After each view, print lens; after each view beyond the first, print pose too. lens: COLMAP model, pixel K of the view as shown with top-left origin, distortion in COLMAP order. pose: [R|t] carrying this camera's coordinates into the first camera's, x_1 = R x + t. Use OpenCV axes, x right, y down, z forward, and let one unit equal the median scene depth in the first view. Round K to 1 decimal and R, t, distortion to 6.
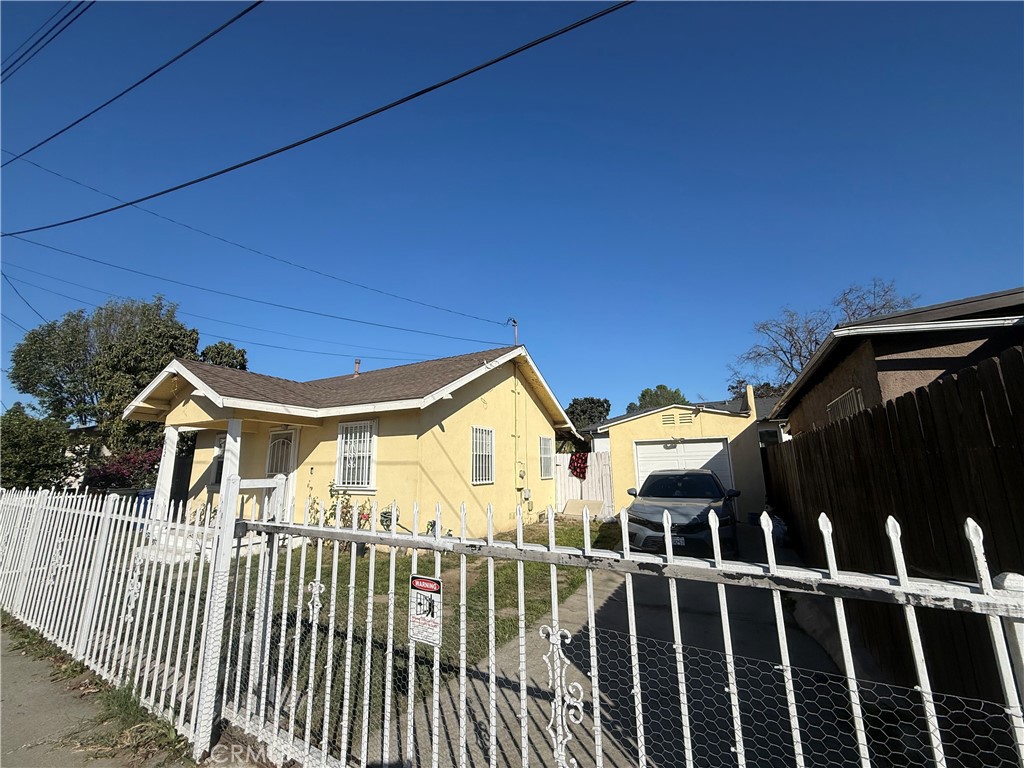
lens RADIAL K [[406.8, 0, 507.9], [0, 406.8, 384.9], [0, 0, 1]] dist [-0.001223, -0.000456]
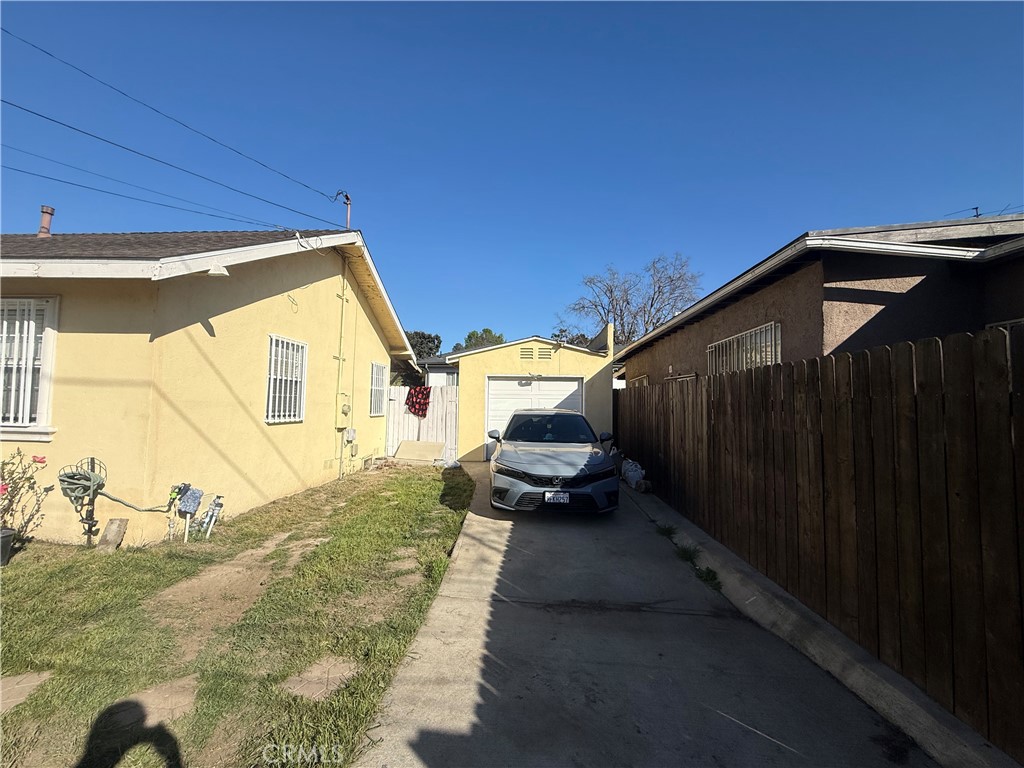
lens RADIAL K [[406.8, 0, 508.8], [0, 406.8, 384.3], [0, 0, 1]] dist [-0.001223, -0.000456]
pose [[0.906190, 0.051133, 0.419768, -0.010517], [-0.112961, 0.985861, 0.123768, 0.050999], [-0.407505, -0.159575, 0.899153, 0.230091]]
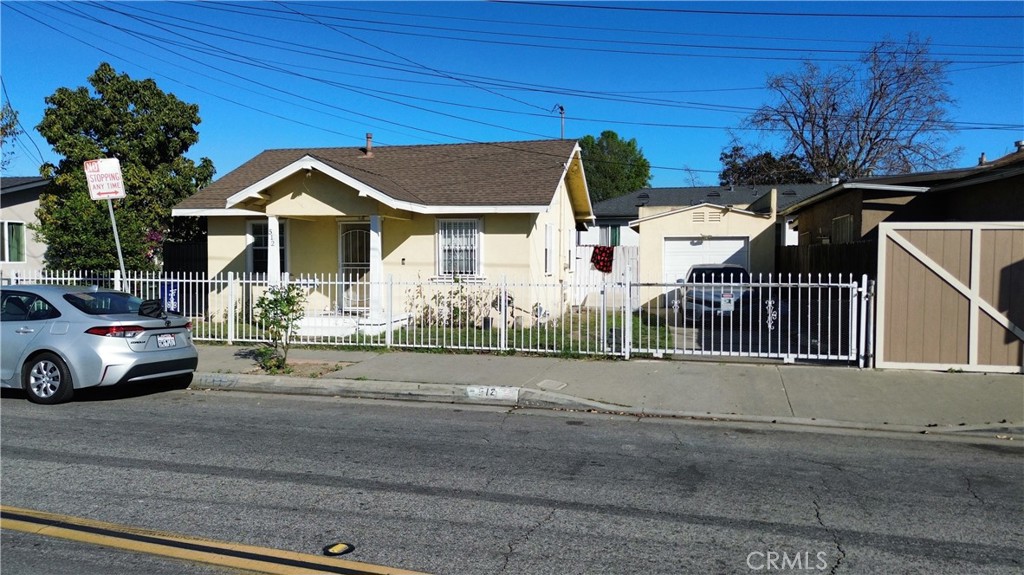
lens RADIAL K [[729.2, 0, 507.9], [0, 729.2, 287.8], [0, 0, 1]] dist [0.033525, -0.003660]
pose [[0.966493, 0.002212, 0.256682, -0.613914], [-0.063545, 0.970900, 0.230903, -0.154627], [-0.248701, -0.239477, 0.938509, -0.747346]]
